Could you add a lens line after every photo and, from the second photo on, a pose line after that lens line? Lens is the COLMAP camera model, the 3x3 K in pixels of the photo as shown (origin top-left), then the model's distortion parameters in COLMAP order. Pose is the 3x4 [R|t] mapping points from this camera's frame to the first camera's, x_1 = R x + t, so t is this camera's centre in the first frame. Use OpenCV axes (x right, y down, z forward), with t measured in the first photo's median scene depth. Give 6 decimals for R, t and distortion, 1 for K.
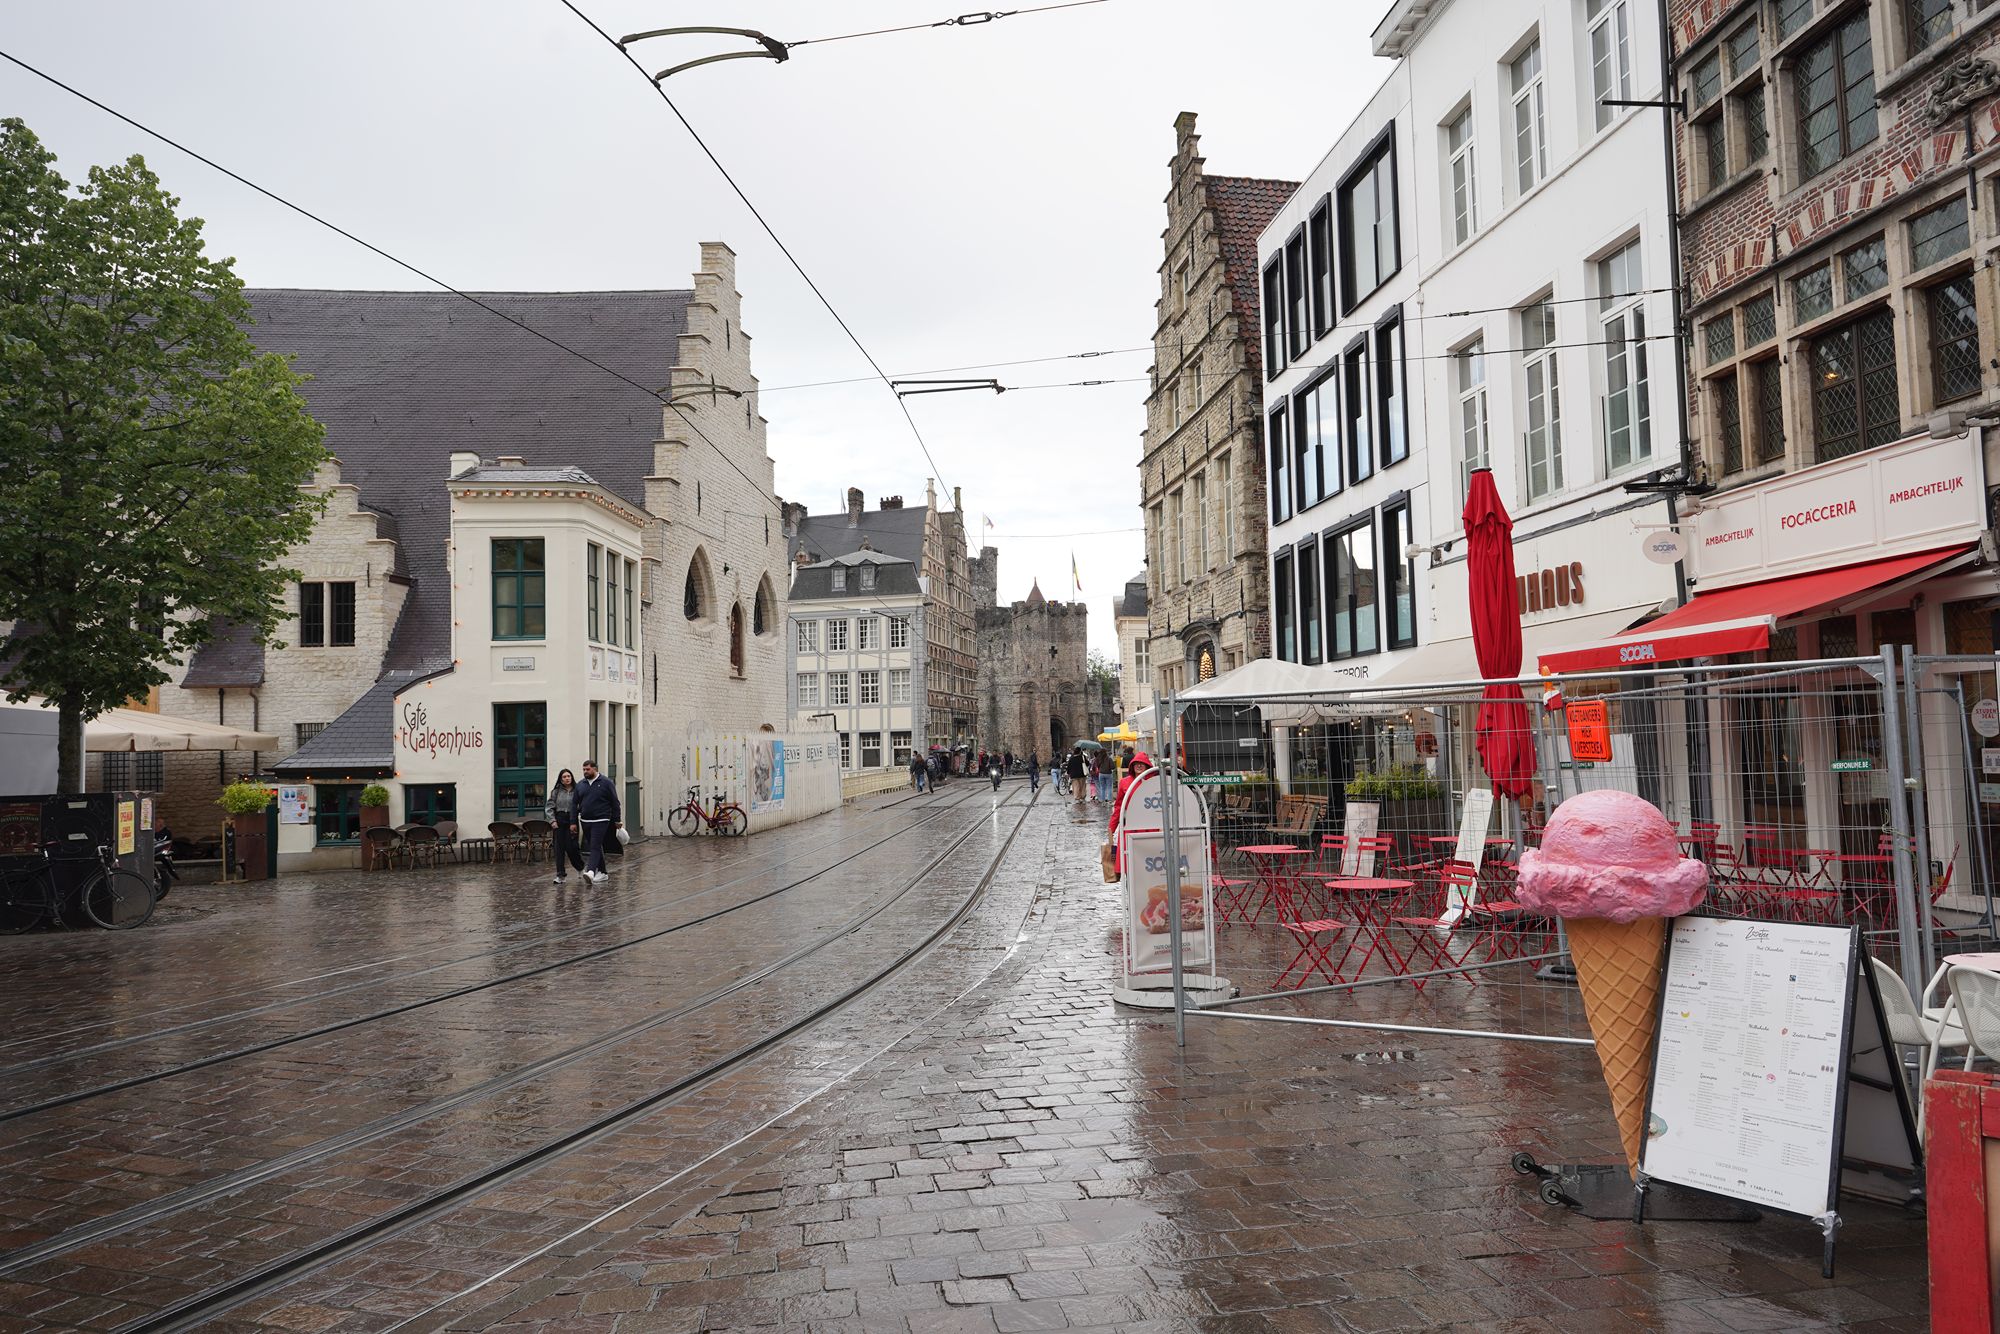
lens RADIAL K [[1316.8, 0, 1001.8], [0, 1316.8, 669.6], [0, 0, 1]] dist [-0.022756, 0.022412]
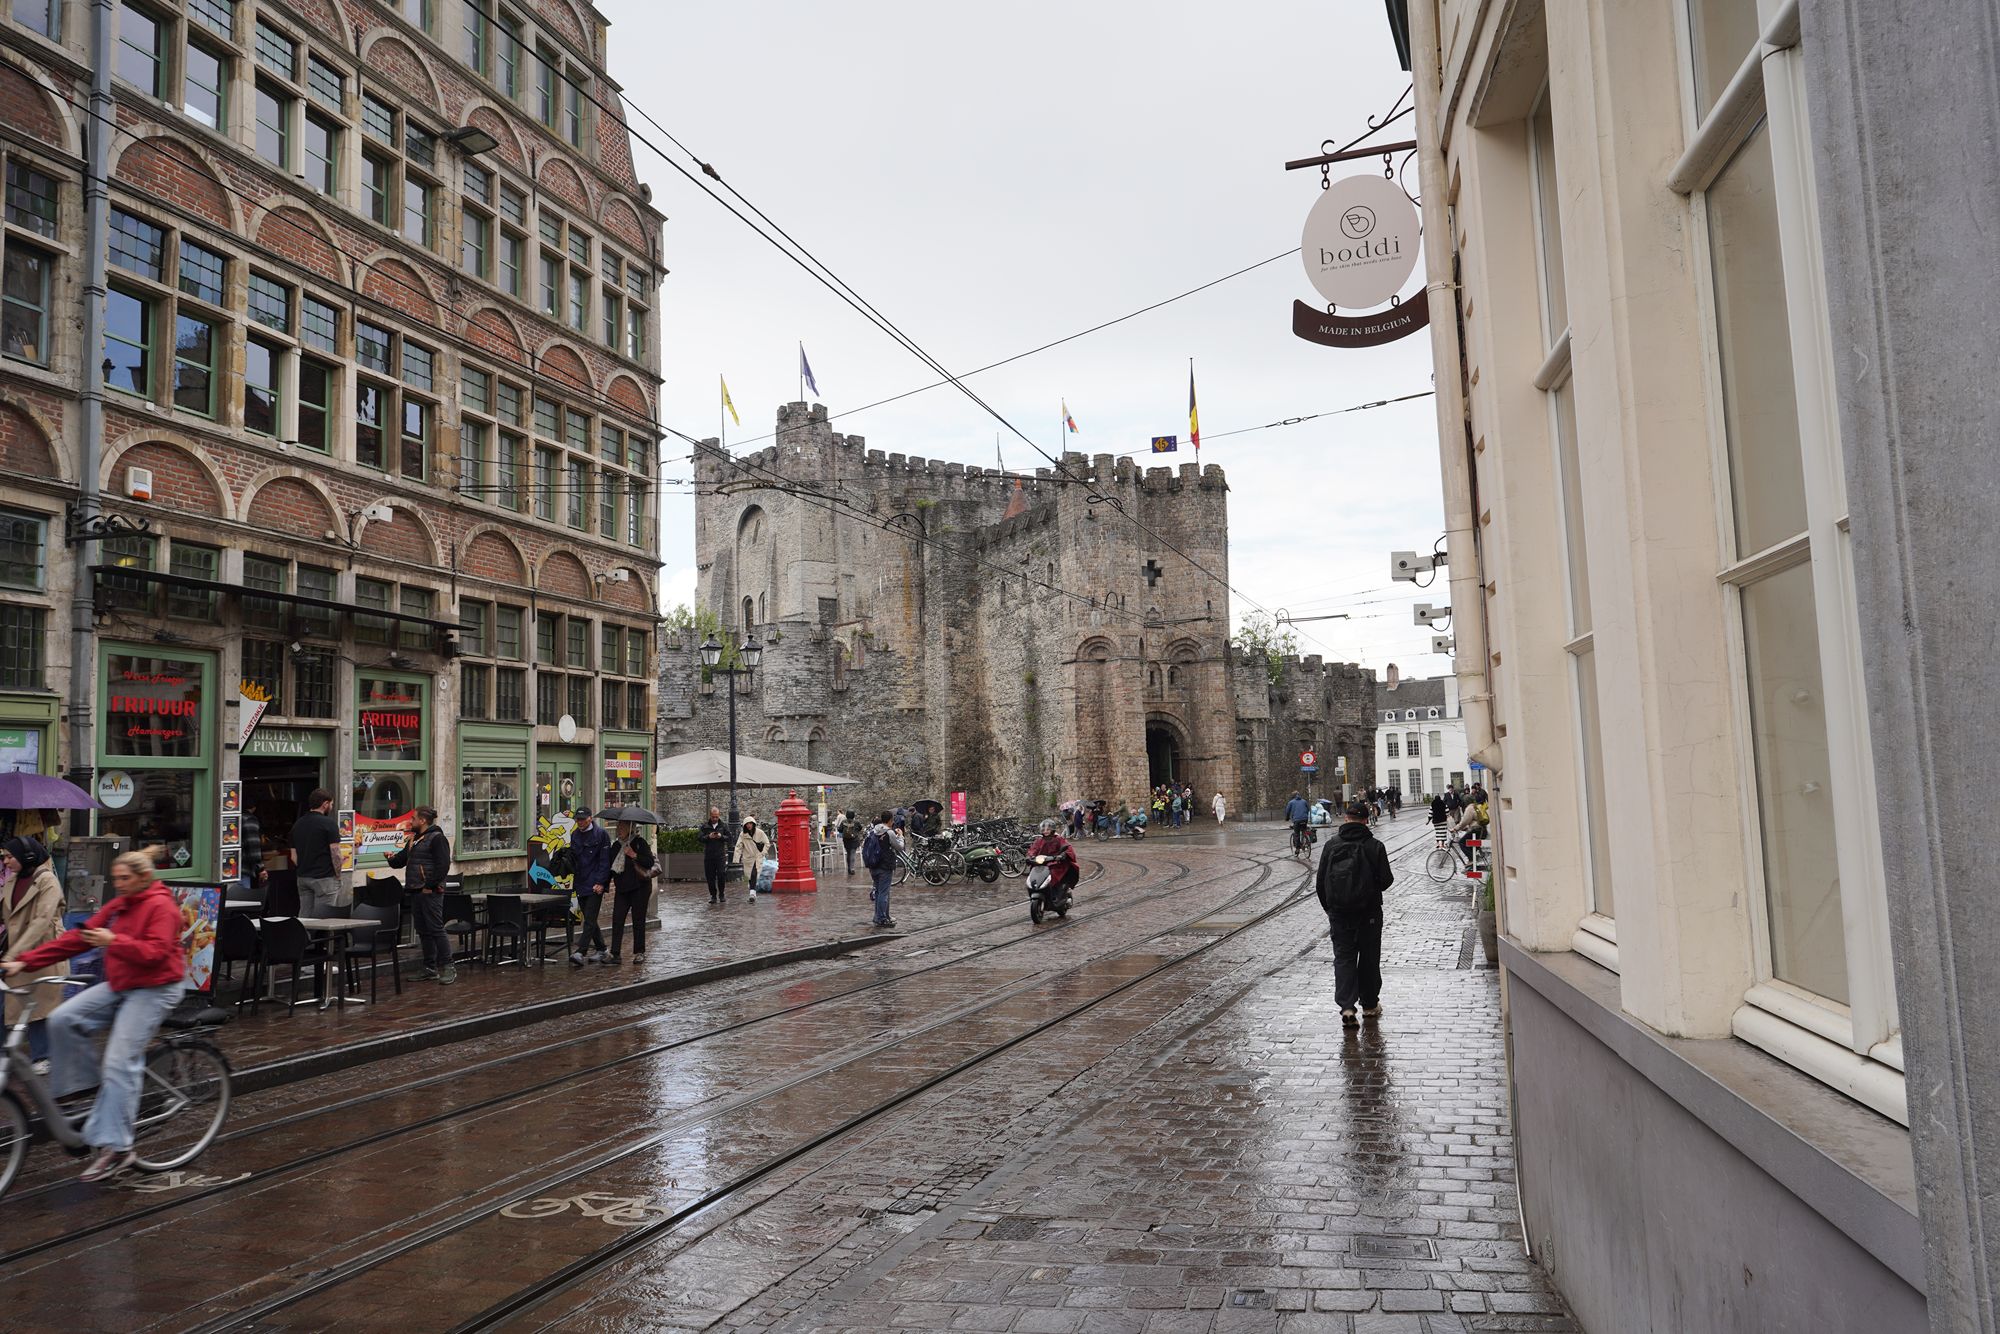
lens RADIAL K [[1316.8, 0, 999.0], [0, 1316.8, 673.7], [0, 0, 1]] dist [-0.022756, 0.022412]
pose [[0.991193, -0.021163, -0.130722, 0.046017], [0.017743, 0.999471, -0.027269, 0.033251], [0.131230, 0.024709, 0.991044, 0.552112]]
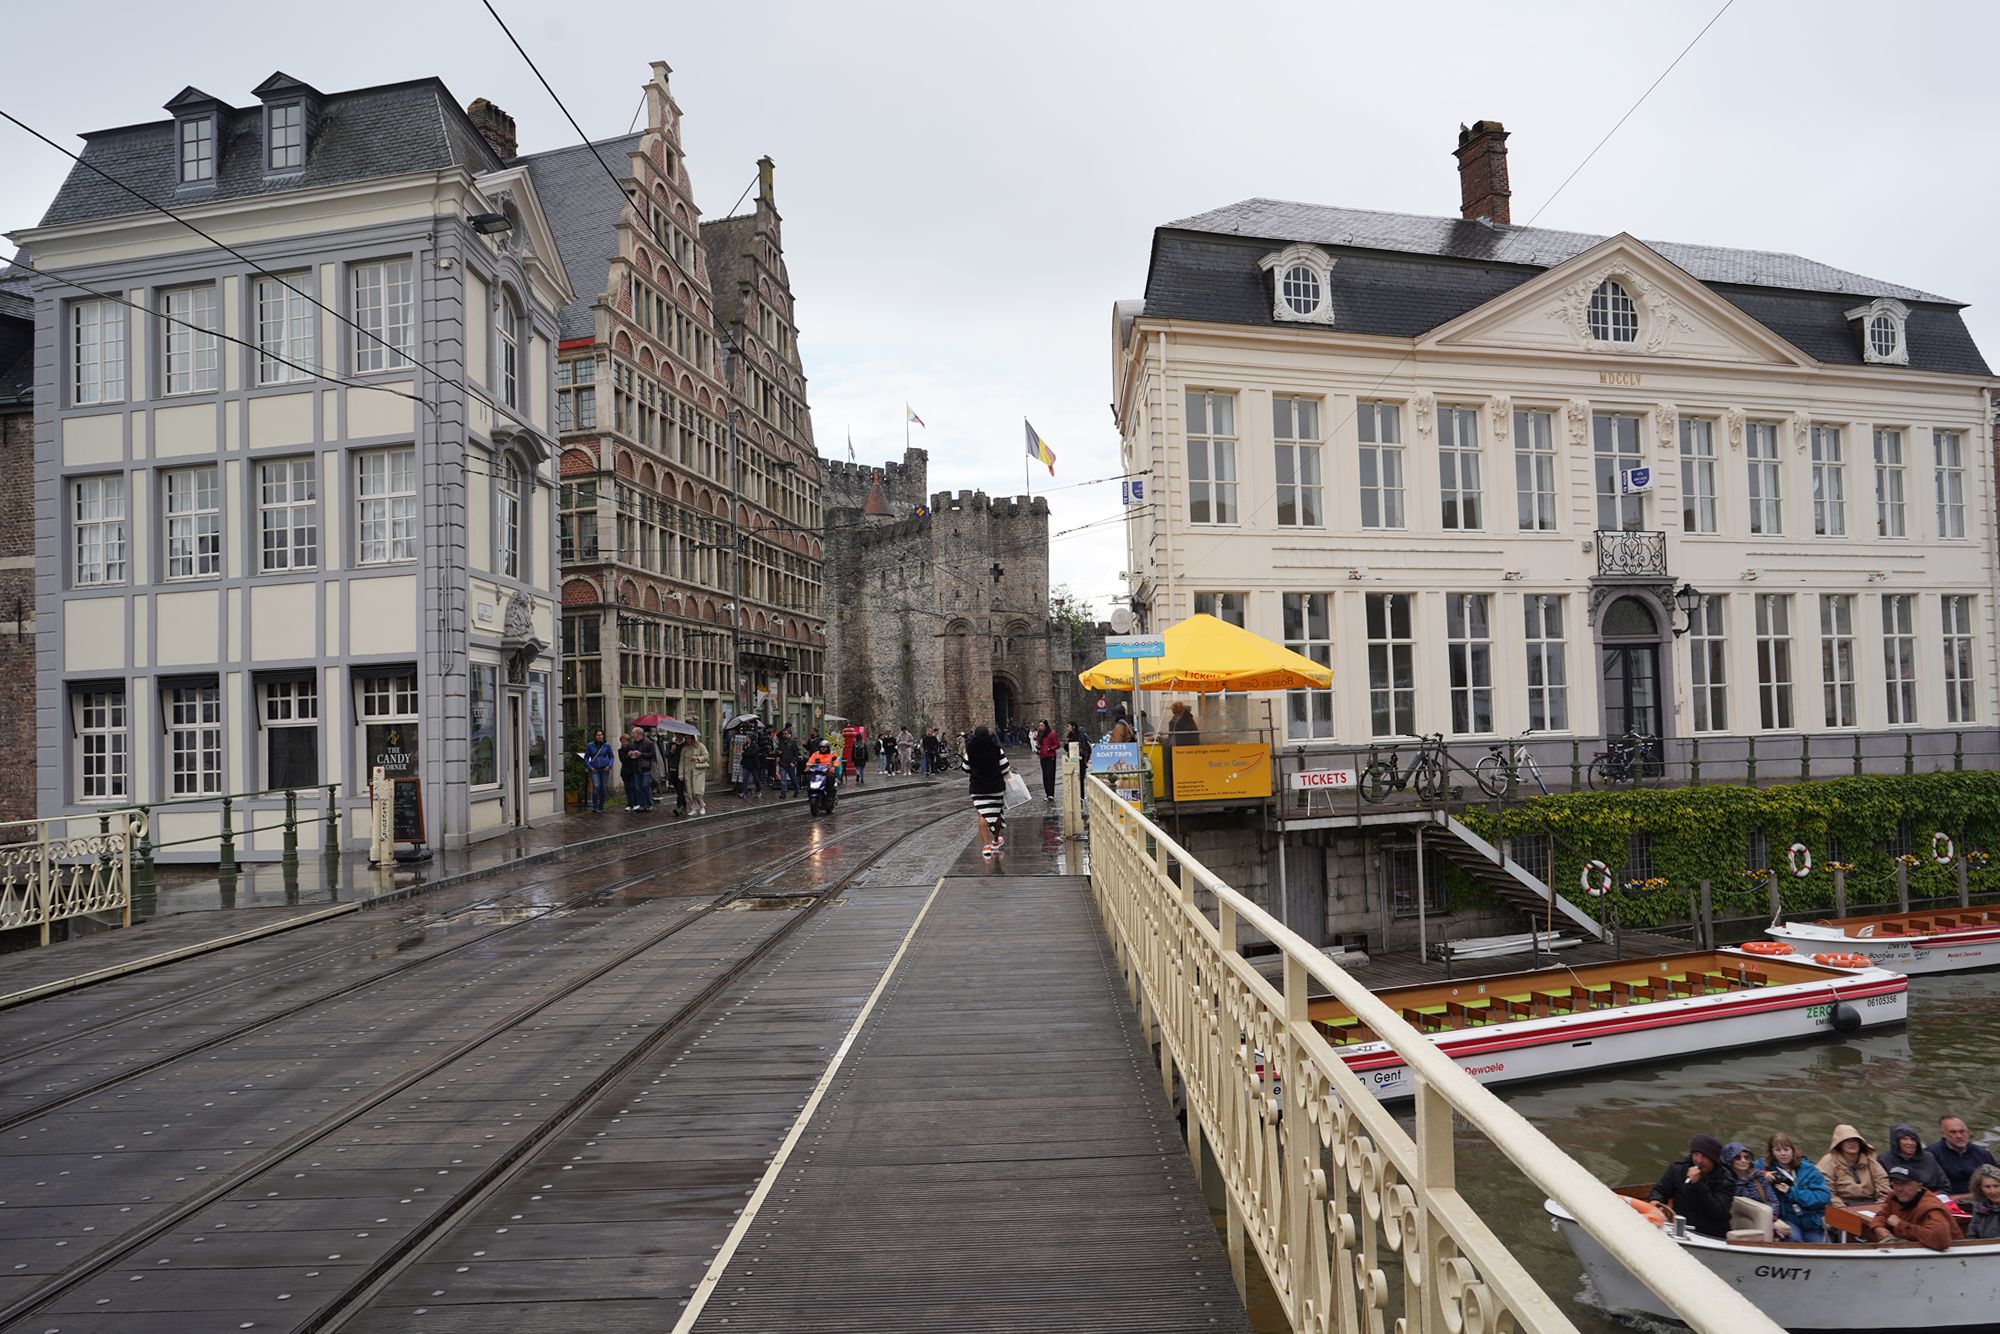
lens RADIAL K [[1316.8, 0, 981.7], [0, 1316.8, 666.9], [0, 0, 1]] dist [-0.022756, 0.022412]
pose [[0.999912, -0.006683, 0.011444, 0.024210], [0.006481, 0.999825, 0.017523, 0.021655], [-0.011559, -0.017448, 0.999781, 0.357819]]
